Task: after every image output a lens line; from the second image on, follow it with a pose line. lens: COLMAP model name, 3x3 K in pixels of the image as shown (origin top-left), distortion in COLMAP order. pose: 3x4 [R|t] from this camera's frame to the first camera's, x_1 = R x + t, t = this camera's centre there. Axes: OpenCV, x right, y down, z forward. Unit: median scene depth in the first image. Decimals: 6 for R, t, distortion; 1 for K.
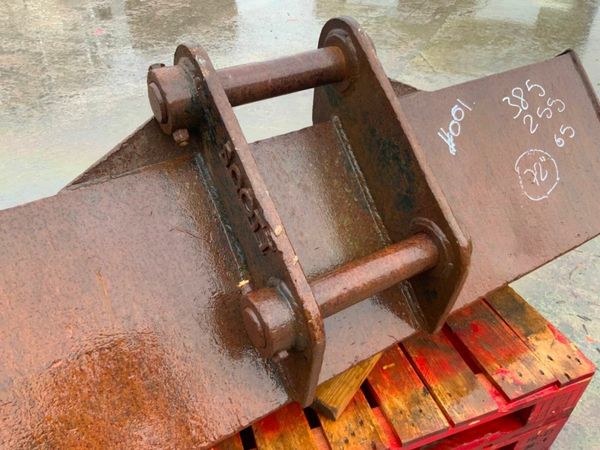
lens RADIAL K [[491.6, 0, 300.0], [0, 491.6, 225.0], [0, 0, 1]] dist [0.055255, -0.006674]
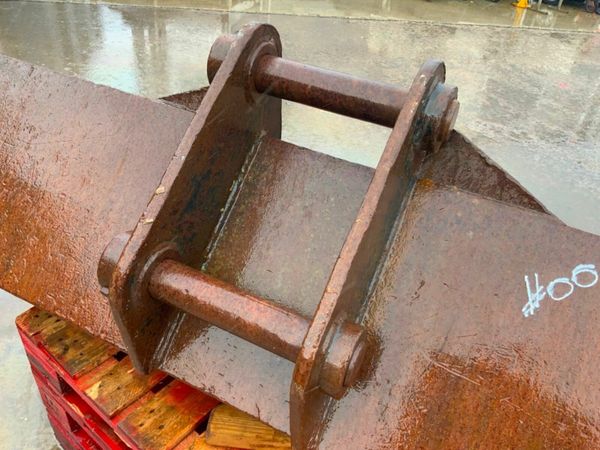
lens RADIAL K [[491.6, 0, 300.0], [0, 491.6, 225.0], [0, 0, 1]] dist [0.055255, -0.006674]
pose [[0.527925, 0.527109, -0.665922, 0.656393], [-0.583183, 0.795000, 0.166949, -0.215365], [0.617408, 0.300218, 0.727101, 0.359954]]
